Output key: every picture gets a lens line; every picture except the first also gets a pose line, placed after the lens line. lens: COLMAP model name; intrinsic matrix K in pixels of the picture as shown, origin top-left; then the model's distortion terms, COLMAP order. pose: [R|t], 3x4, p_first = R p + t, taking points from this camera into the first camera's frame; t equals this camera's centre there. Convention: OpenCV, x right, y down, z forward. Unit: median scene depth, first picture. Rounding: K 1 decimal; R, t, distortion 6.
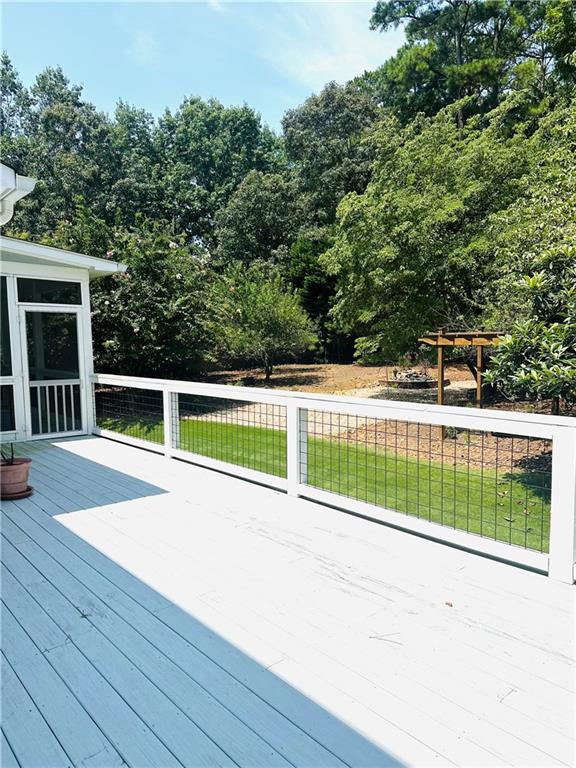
lens RADIAL K [[535.3, 0, 284.1], [0, 535.3, 390.6], [0, 0, 1]] dist [0.013133, -0.005363]
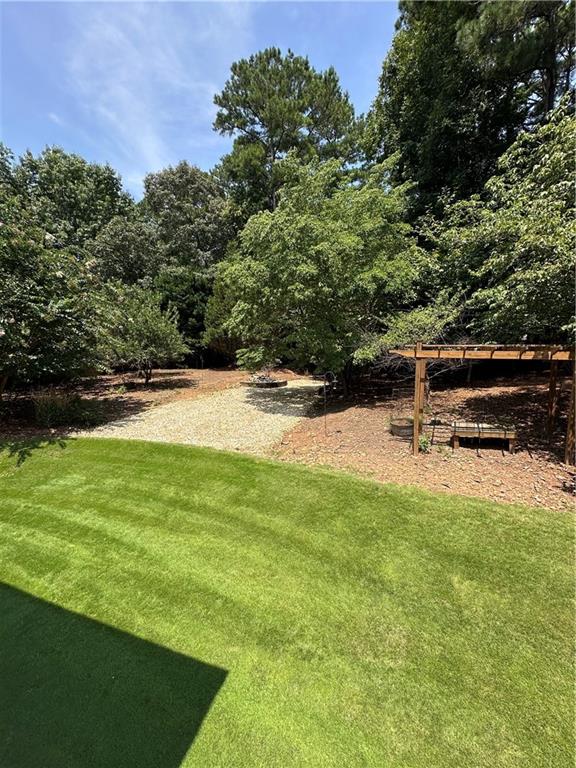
lens RADIAL K [[311.3, 0, 290.8], [0, 311.3, 383.5], [0, 0, 1]] dist [-0.000934, 0.001517]
pose [[0.887619, -0.027111, 0.459781, -0.058209], [0.025222, 0.999629, 0.010252, -0.017418], [-0.459888, 0.002496, 0.887973, 0.216075]]
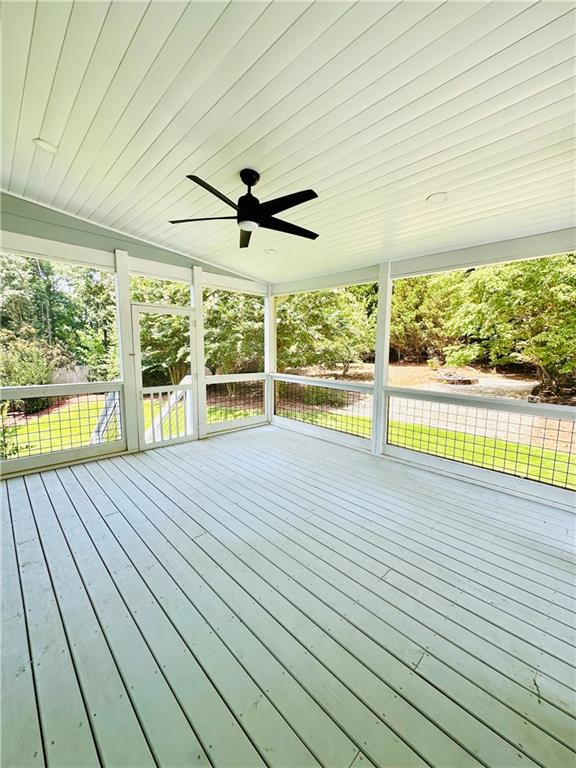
lens RADIAL K [[311.3, 0, 290.4], [0, 311.3, 377.1], [0, 0, 1]] dist [-0.000934, 0.001517]
pose [[0.998695, 0.021458, 0.046346, -0.185124], [-0.021867, 0.999726, 0.008341, -0.016620], [-0.046154, -0.009344, 0.998891, 0.186950]]
